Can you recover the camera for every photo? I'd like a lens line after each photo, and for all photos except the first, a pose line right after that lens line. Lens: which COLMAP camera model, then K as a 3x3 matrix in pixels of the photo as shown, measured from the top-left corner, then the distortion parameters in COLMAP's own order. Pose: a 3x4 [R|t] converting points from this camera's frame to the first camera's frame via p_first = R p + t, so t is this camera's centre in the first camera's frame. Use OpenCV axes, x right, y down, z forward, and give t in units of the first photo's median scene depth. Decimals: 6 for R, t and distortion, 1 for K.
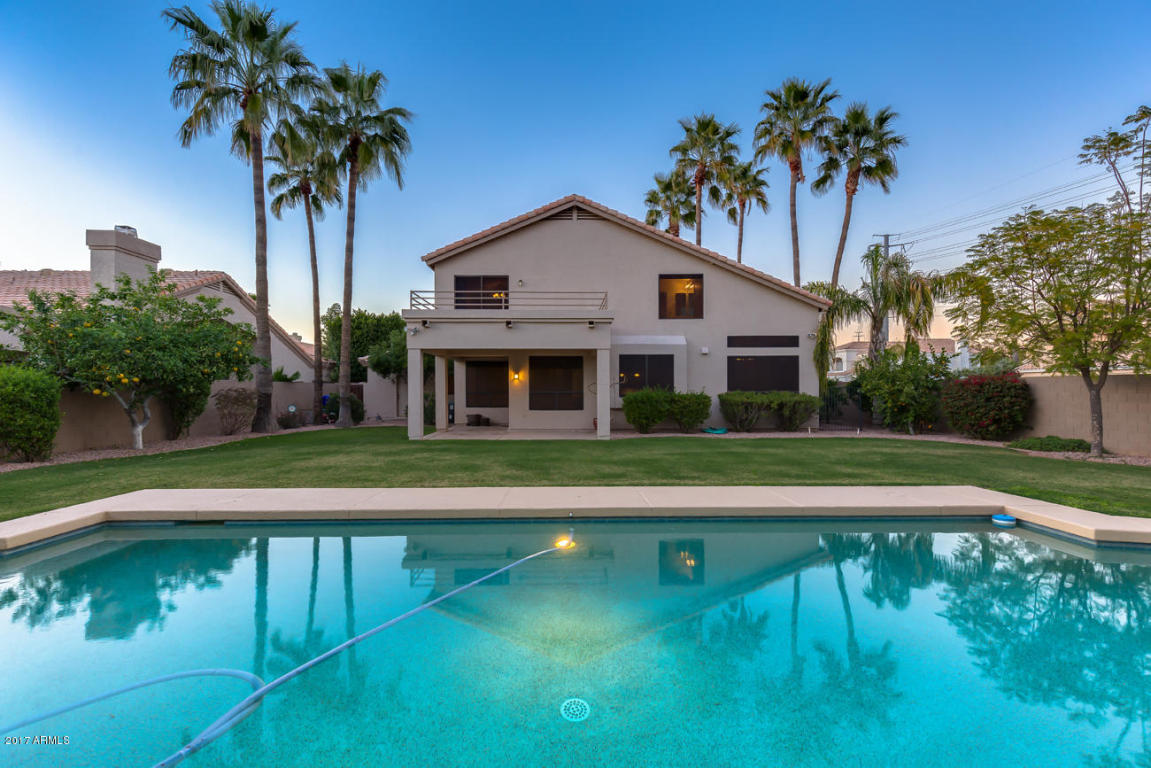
lens RADIAL K [[513.7, 0, 580.9], [0, 513.7, 388.1], [0, 0, 1]] dist [0.002745, -0.004567]
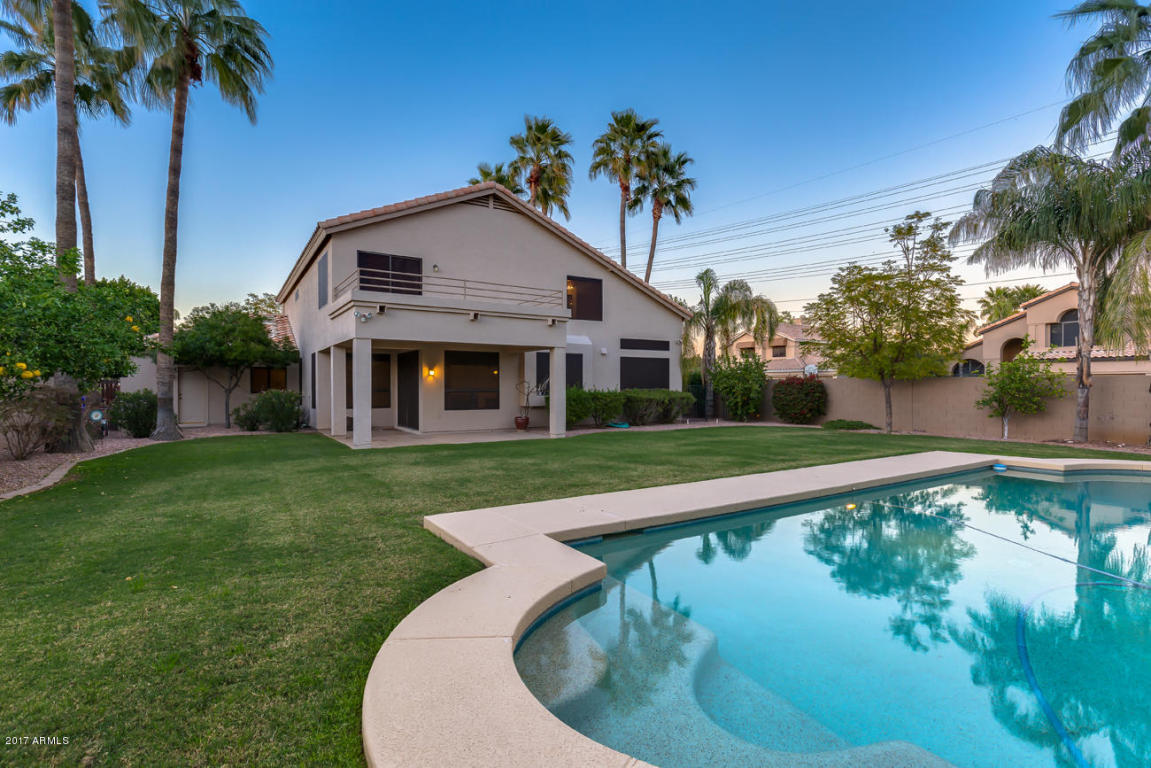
lens RADIAL K [[539.6, 0, 577.7], [0, 539.6, 387.5], [0, 0, 1]] dist [-0.002271, -0.001373]
pose [[0.852067, -0.000772, 0.523432, -0.397277], [-0.003714, 0.999965, 0.007520, -0.004924], [-0.523420, -0.008352, 0.852034, 0.066812]]
